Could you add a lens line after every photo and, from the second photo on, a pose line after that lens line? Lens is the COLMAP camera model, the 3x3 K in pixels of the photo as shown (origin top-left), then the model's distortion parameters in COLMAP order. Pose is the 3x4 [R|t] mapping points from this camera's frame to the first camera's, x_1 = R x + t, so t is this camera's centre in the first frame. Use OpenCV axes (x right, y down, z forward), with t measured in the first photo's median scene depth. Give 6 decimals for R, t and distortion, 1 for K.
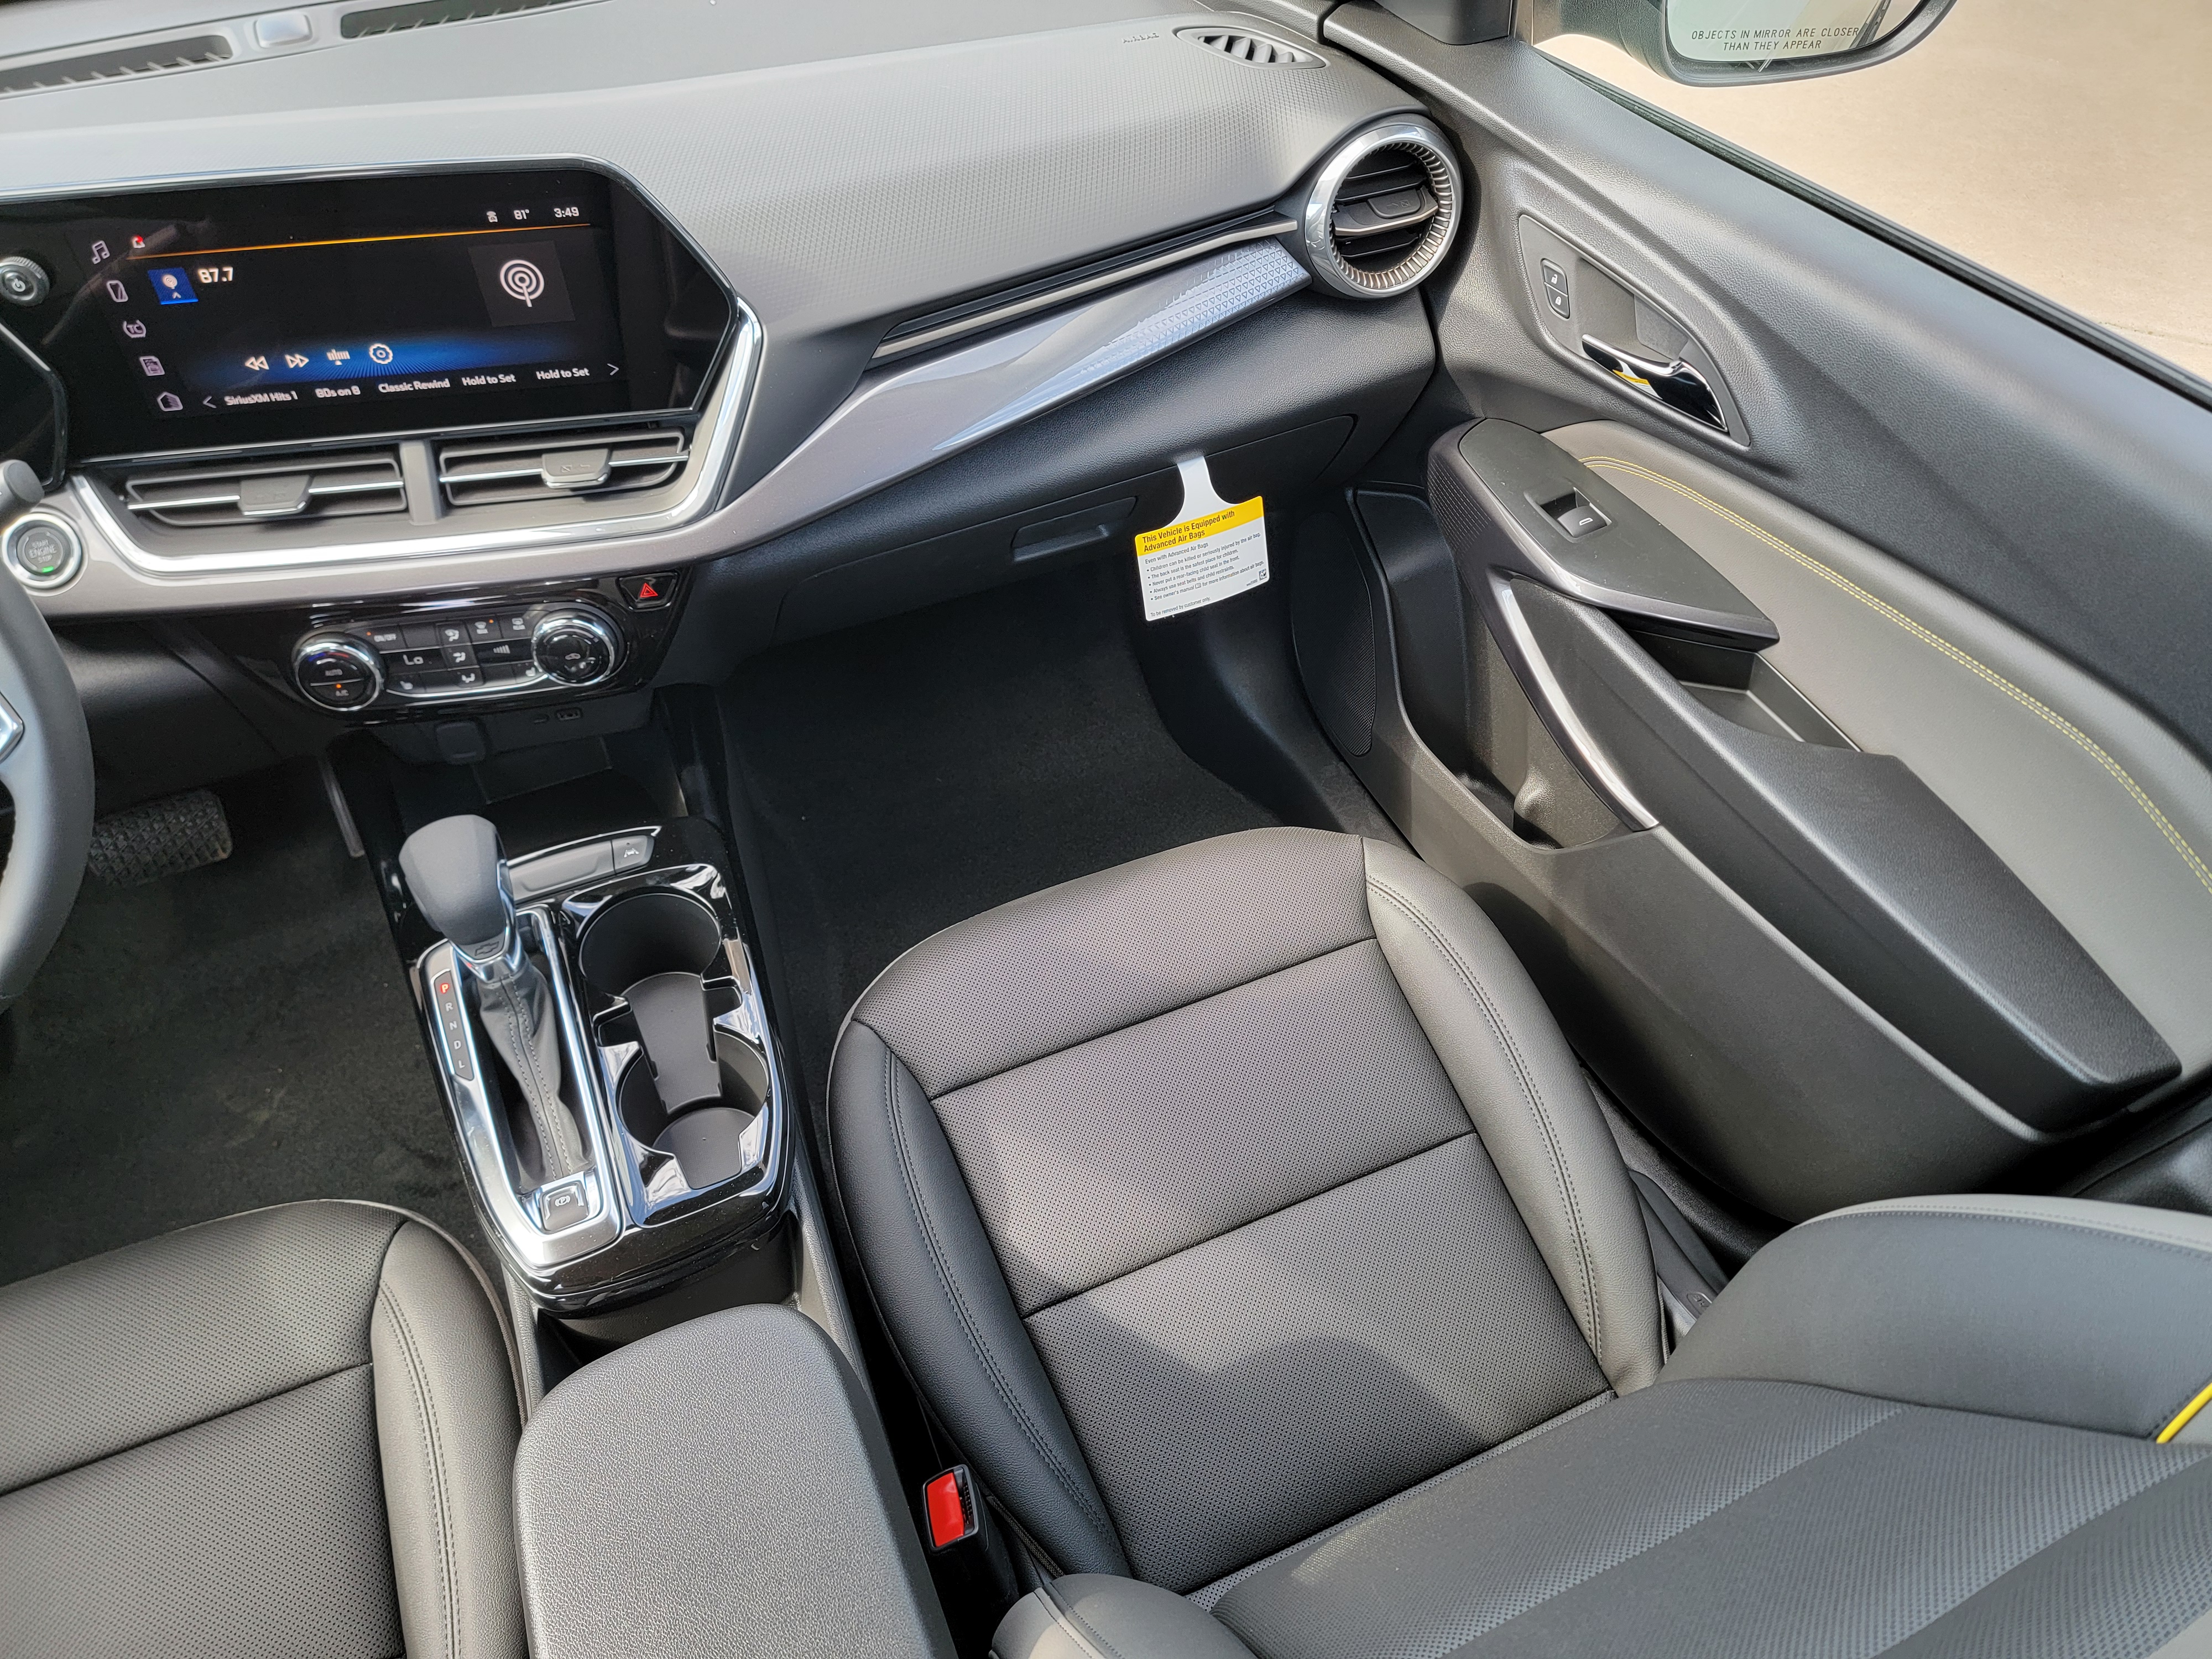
lens RADIAL K [[1538.6, 0, 1116.8], [0, 1538.6, 824.0], [0, 0, 1]] dist [0.072005, -0.066695]
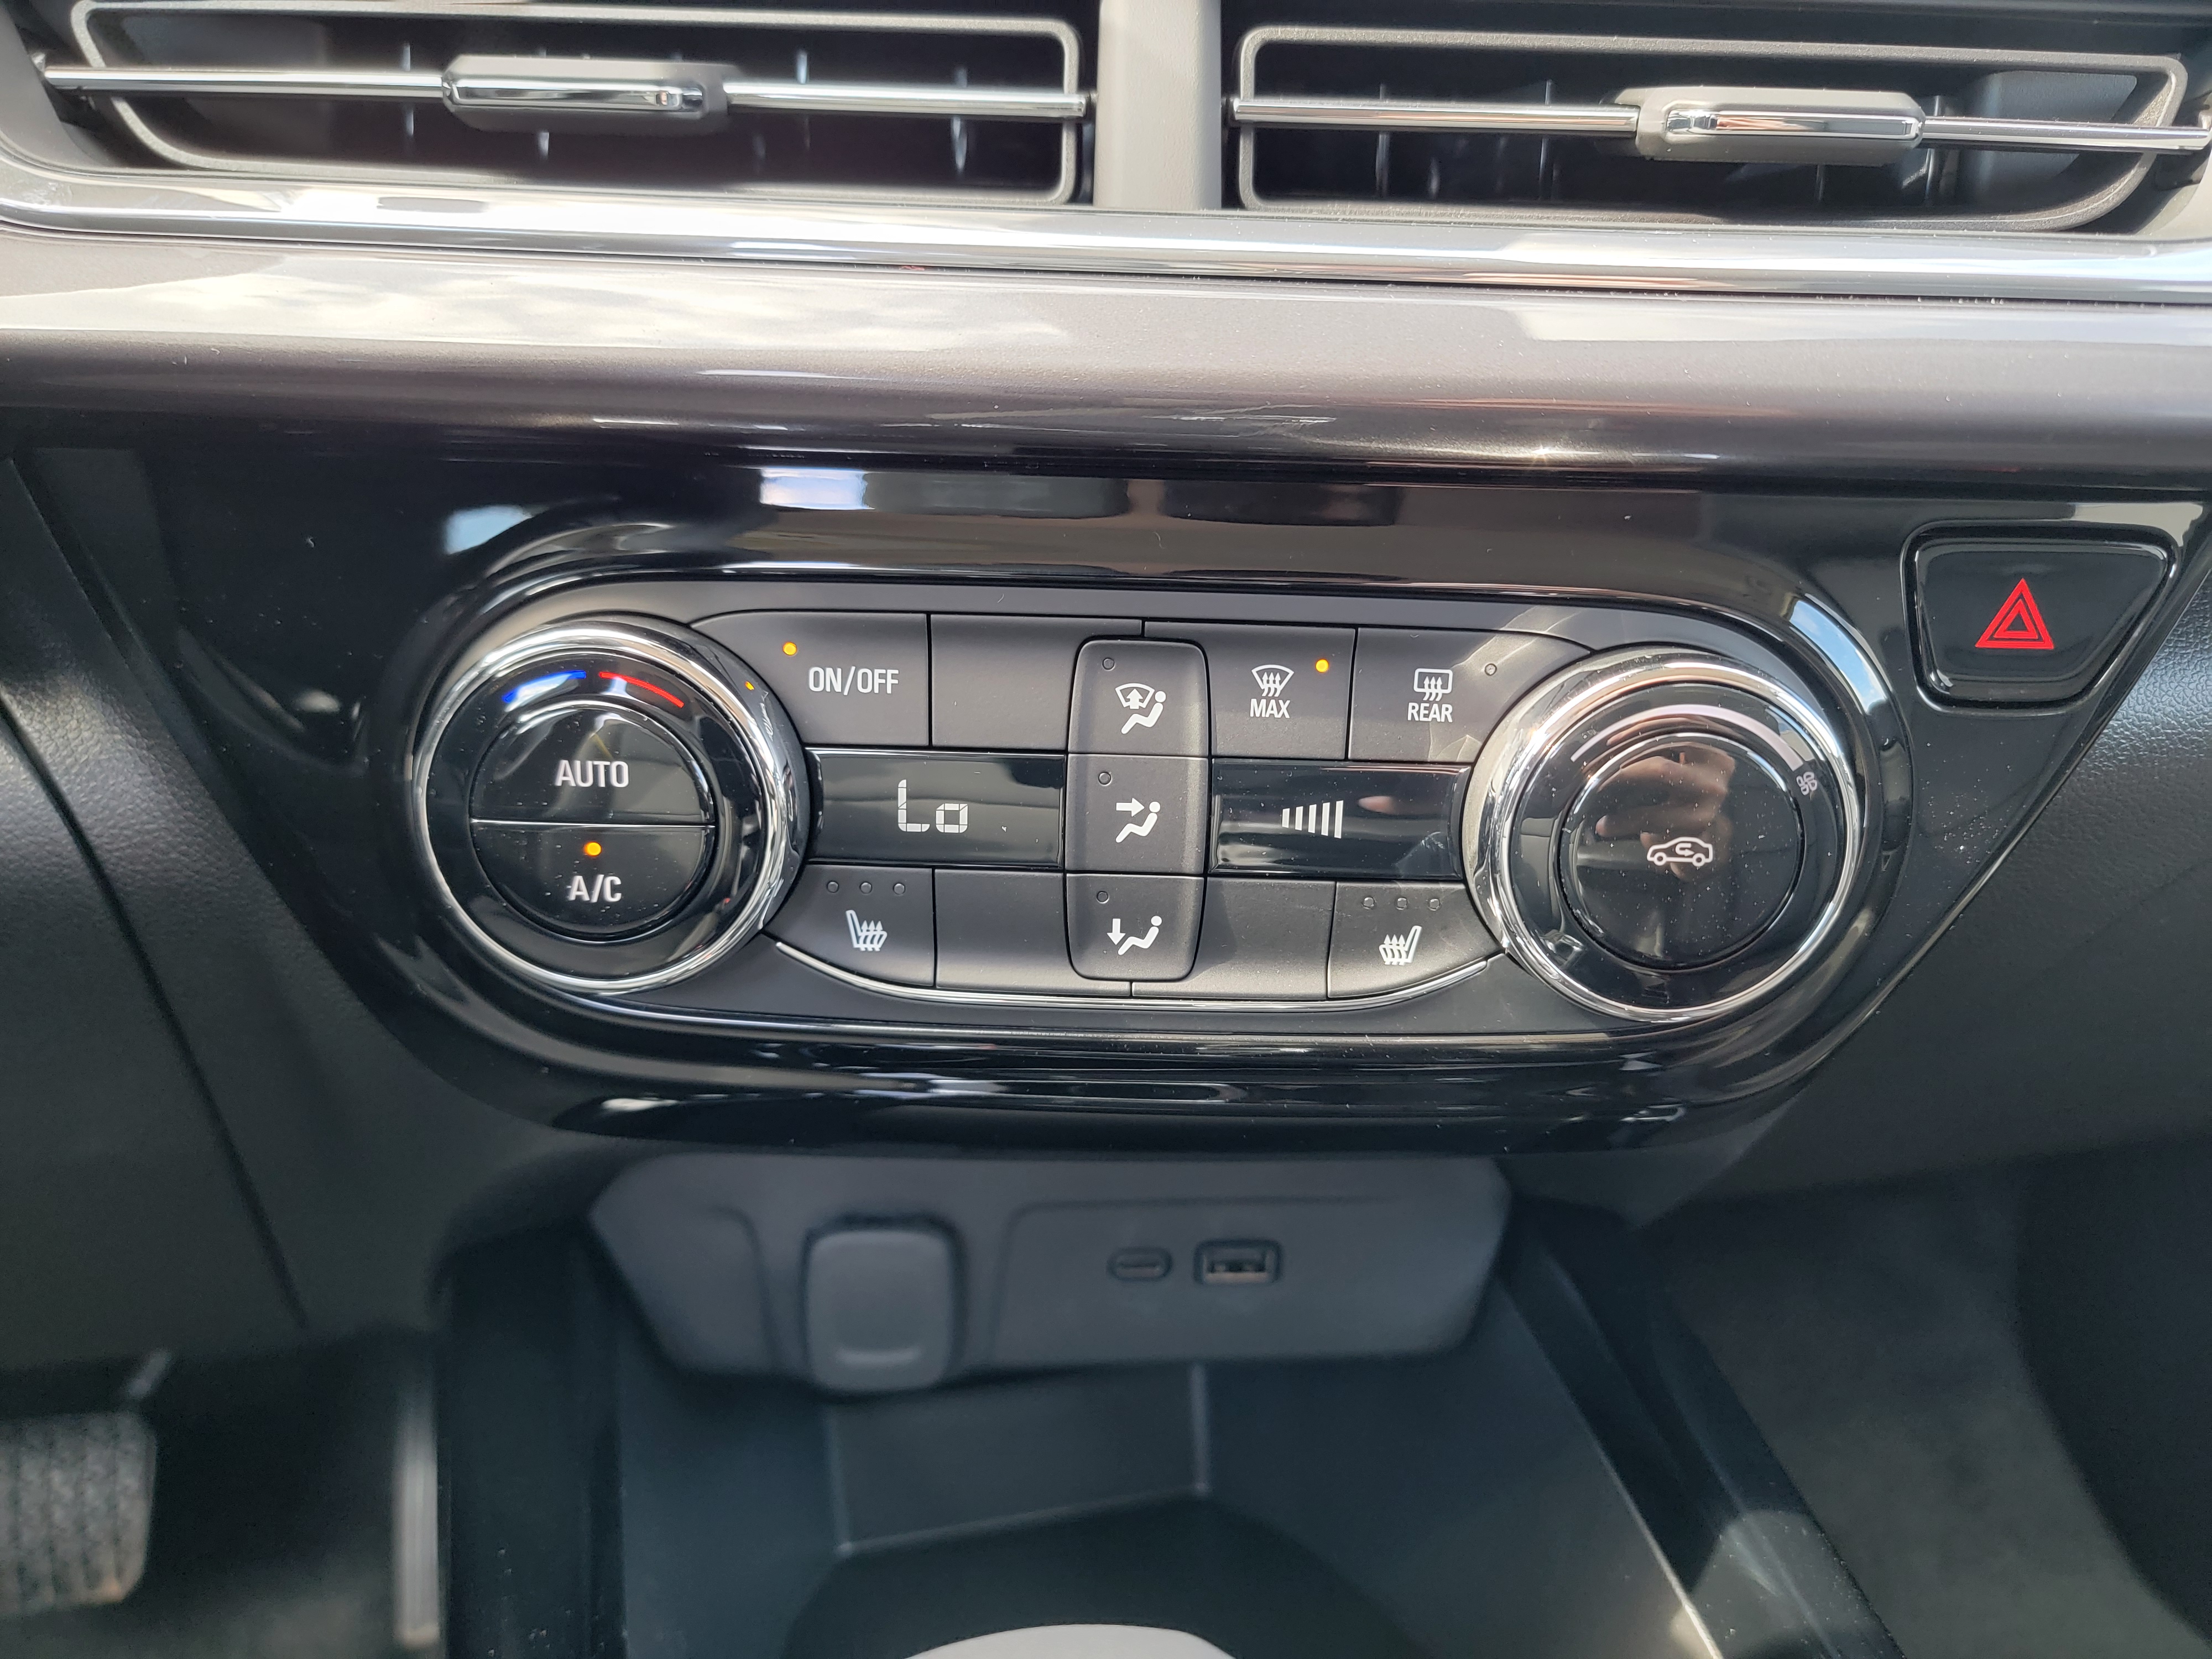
lens RADIAL K [[1589.5, 0, 1117.4], [0, 1589.5, 833.7], [0, 0, 1]] dist [0.040750, -0.056208]
pose [[0.987037, 0.089221, -0.133405, -0.401348], [-0.140575, 0.881677, -0.450427, -0.004038], [0.077433, 0.463341, 0.882790, 0.815969]]
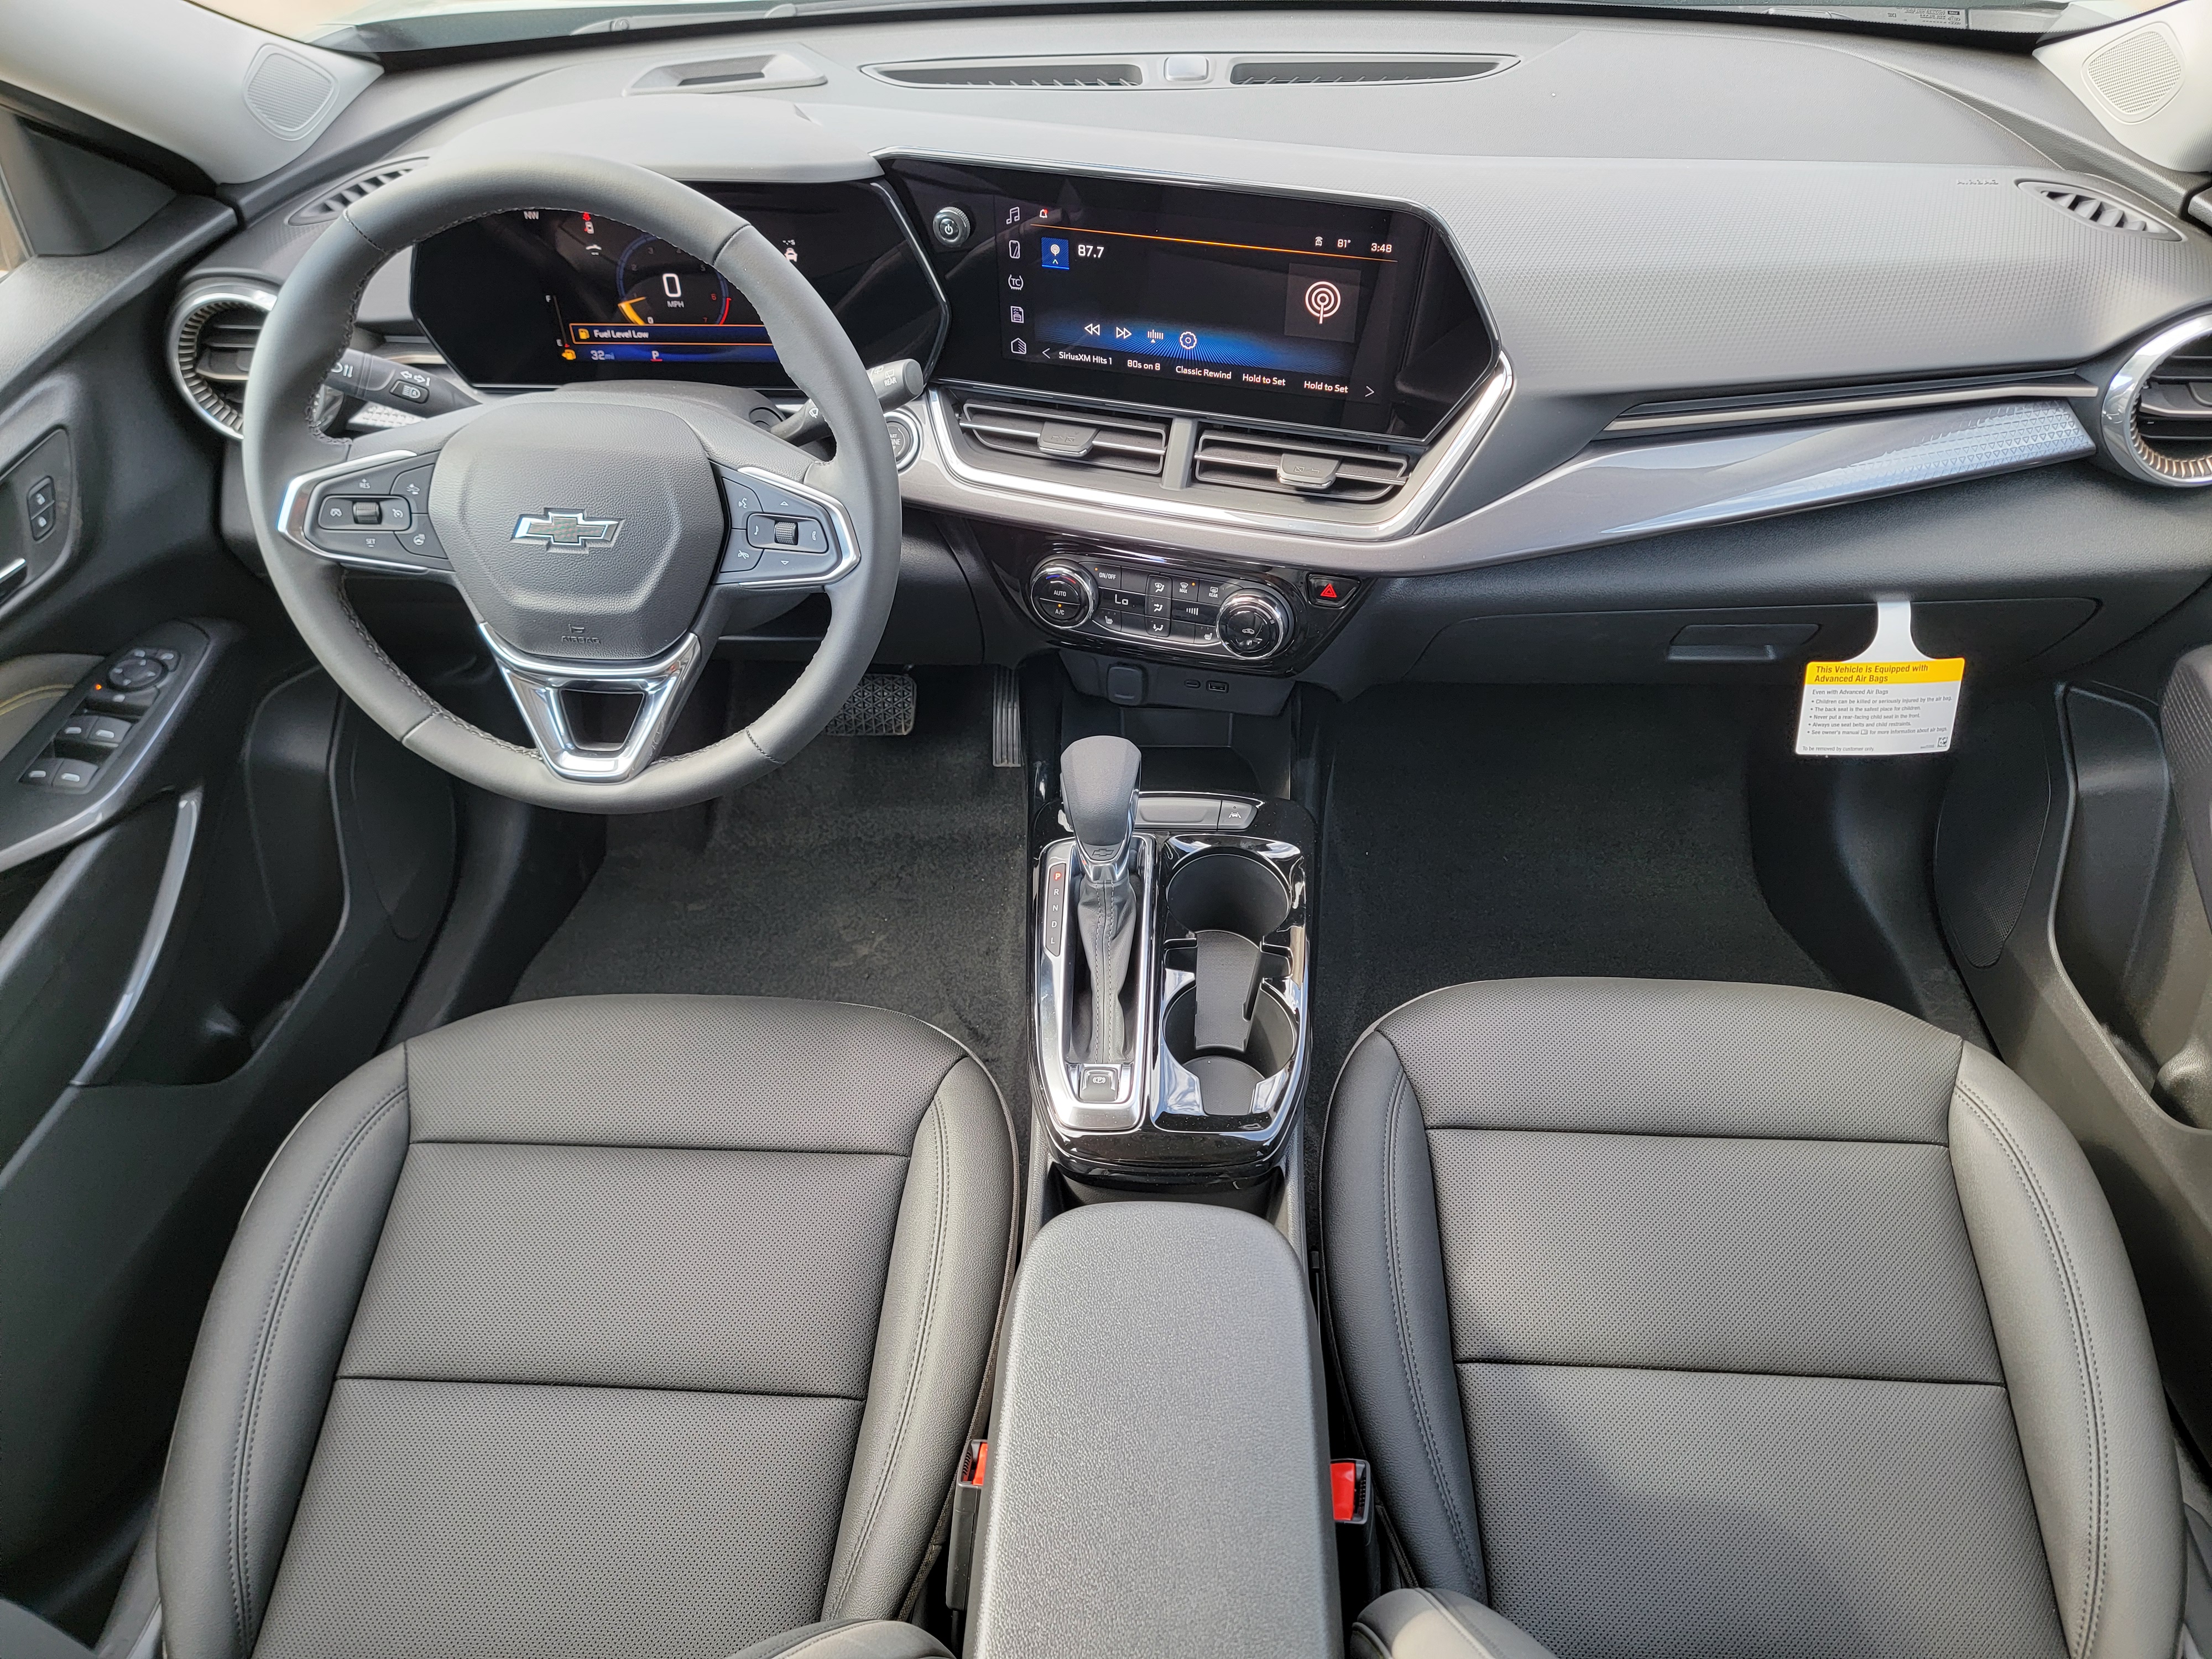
lens RADIAL K [[1534.3, 0, 1109.3], [0, 1534.3, 826.1], [0, 0, 1]] dist [0.086699, -0.080242]
pose [[0.895156, 0.294208, -0.334871, -0.026949], [-0.313899, 0.949443, -0.004943, 0.063975], [0.316486, 0.109540, 0.942251, -0.065109]]
